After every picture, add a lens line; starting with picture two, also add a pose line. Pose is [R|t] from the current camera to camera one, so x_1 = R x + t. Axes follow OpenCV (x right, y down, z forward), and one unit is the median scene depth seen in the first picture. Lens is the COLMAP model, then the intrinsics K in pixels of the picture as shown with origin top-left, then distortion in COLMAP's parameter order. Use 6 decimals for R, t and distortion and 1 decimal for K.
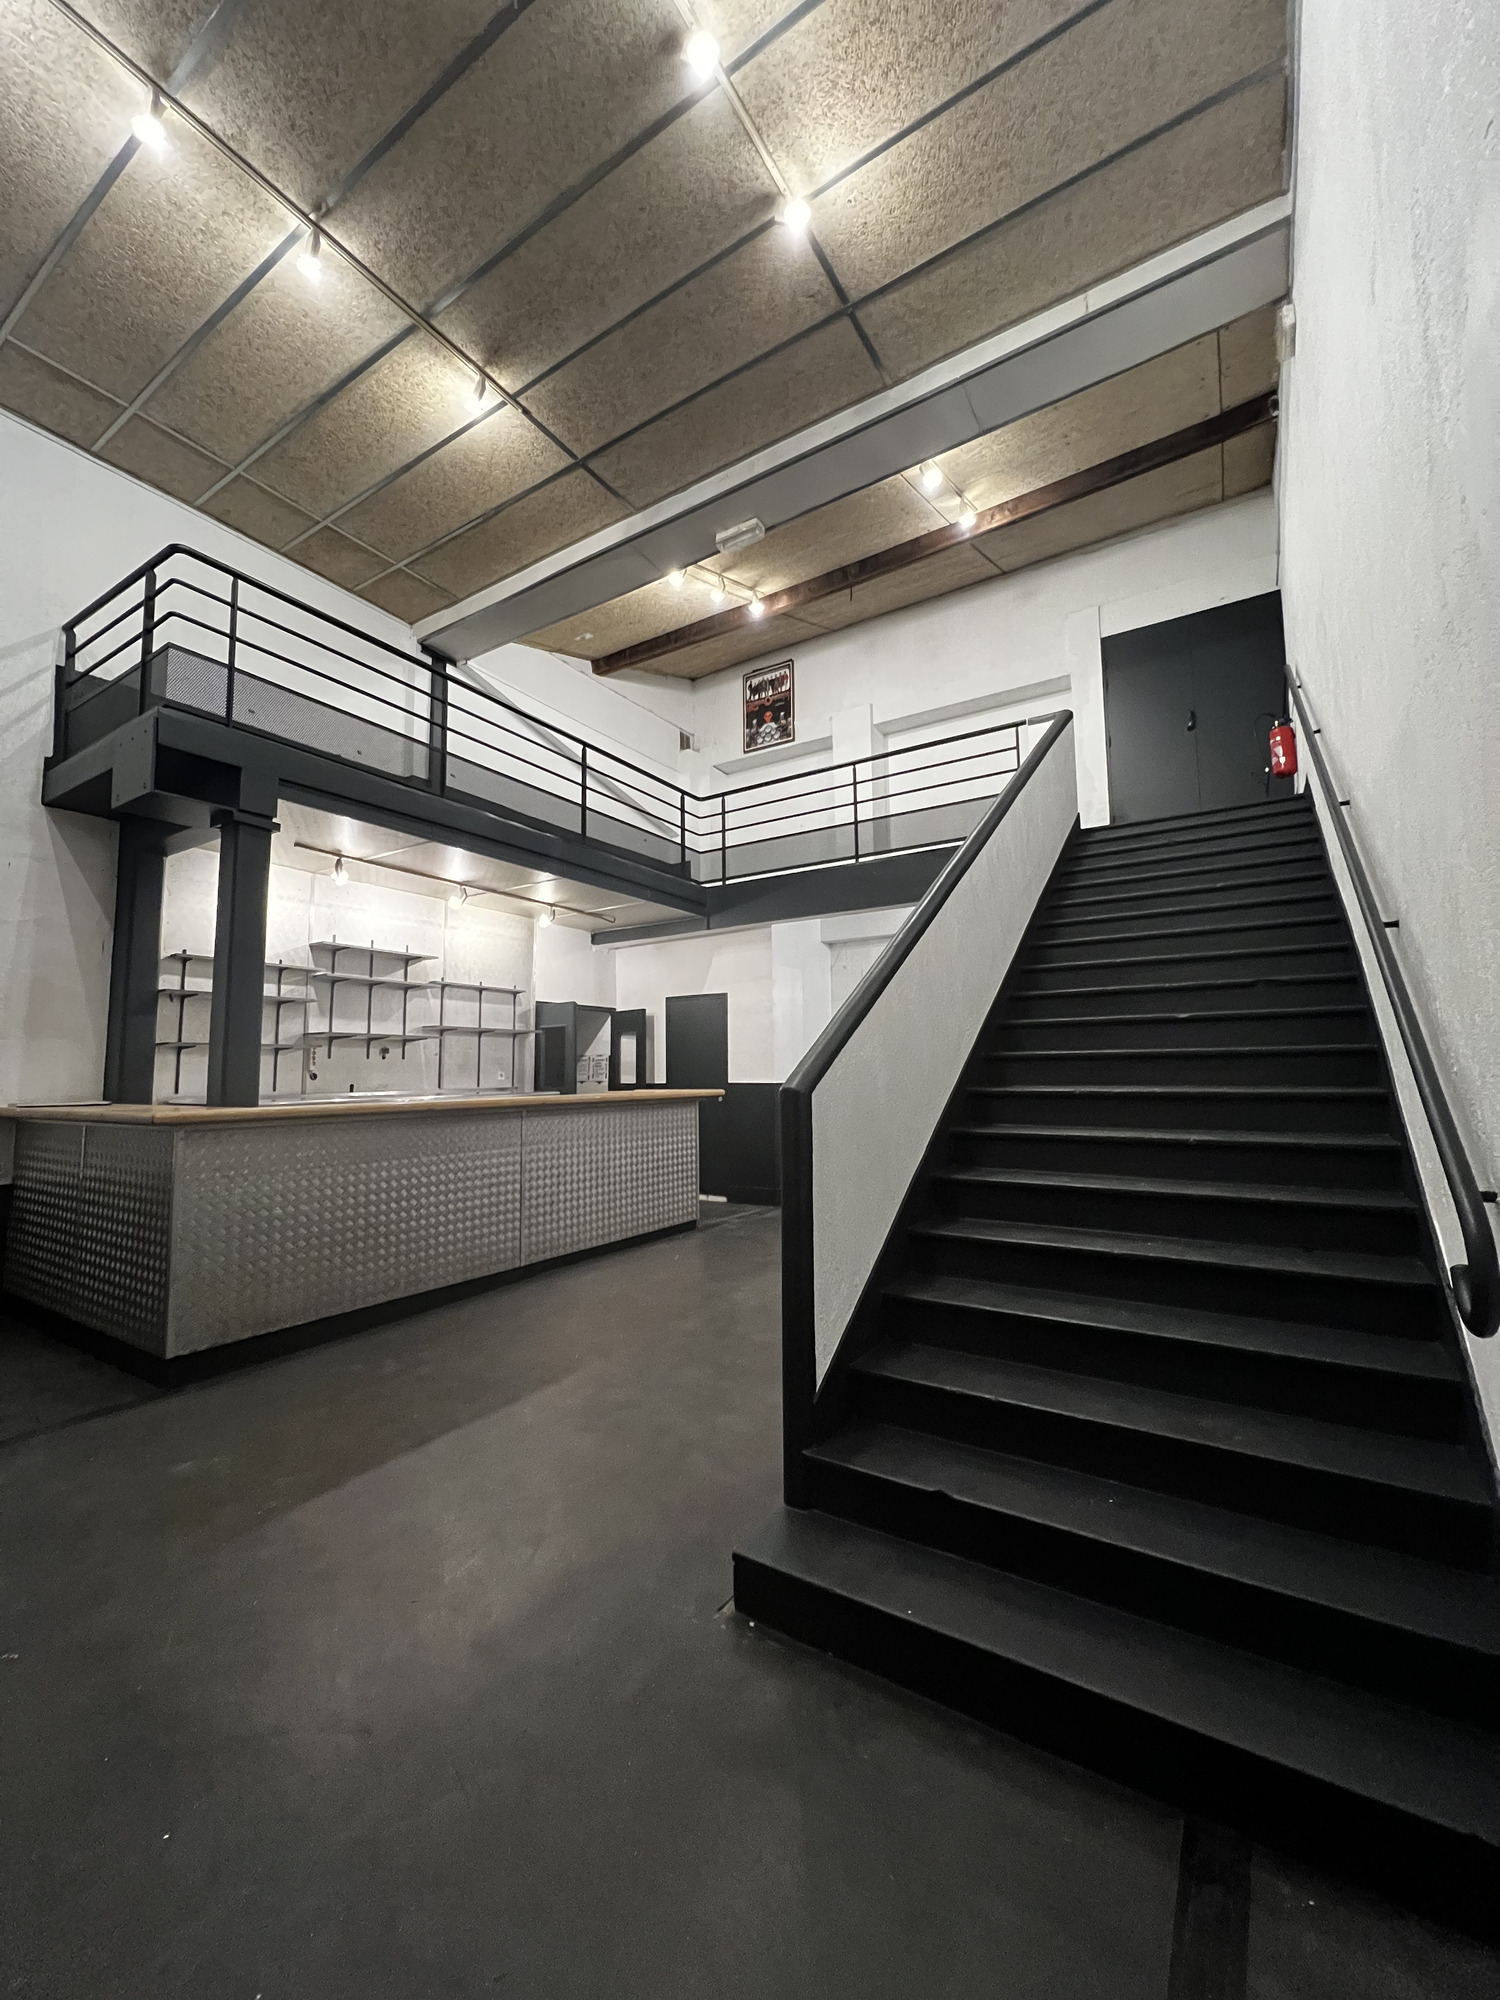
lens RADIAL K [[793.4, 0, 746.1], [0, 793.4, 996.0], [0, 0, 1]] dist [0.000721, -0.000013]
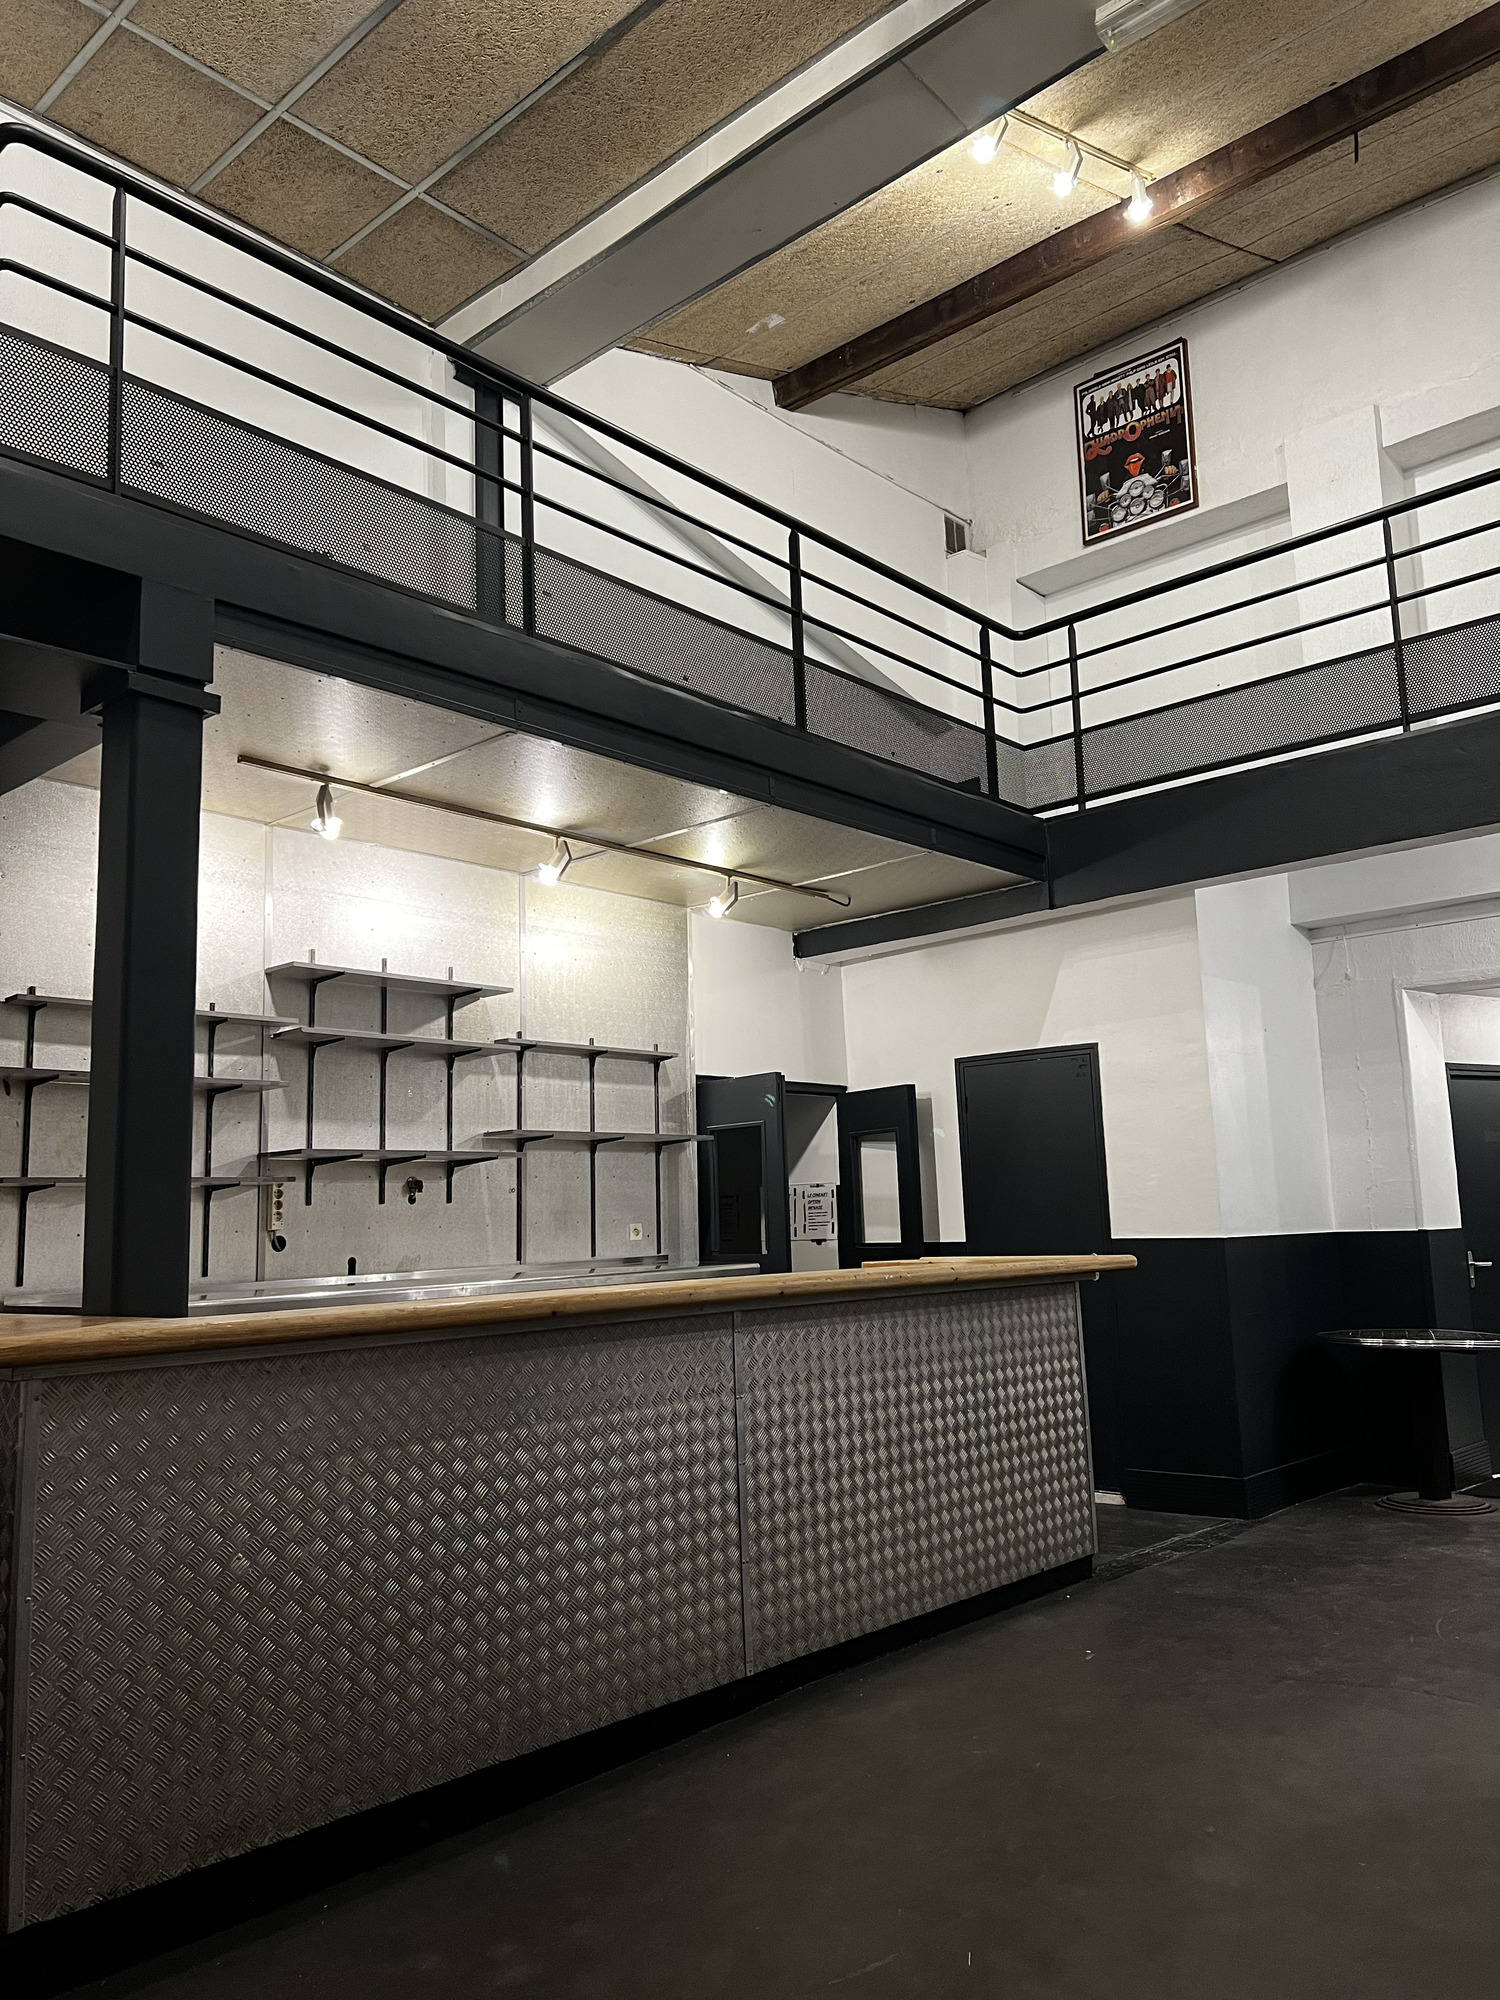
lens RADIAL K [[1482.5, 0, 750.0], [0, 1482.5, 1000.0], [0, 0, 1]] dist [0.059514, -0.057817]
pose [[0.985999, -0.044873, -0.160602, -0.096237], [0.036776, 0.997915, -0.053037, 0.010953], [0.162647, 0.046388, 0.985593, 0.127361]]
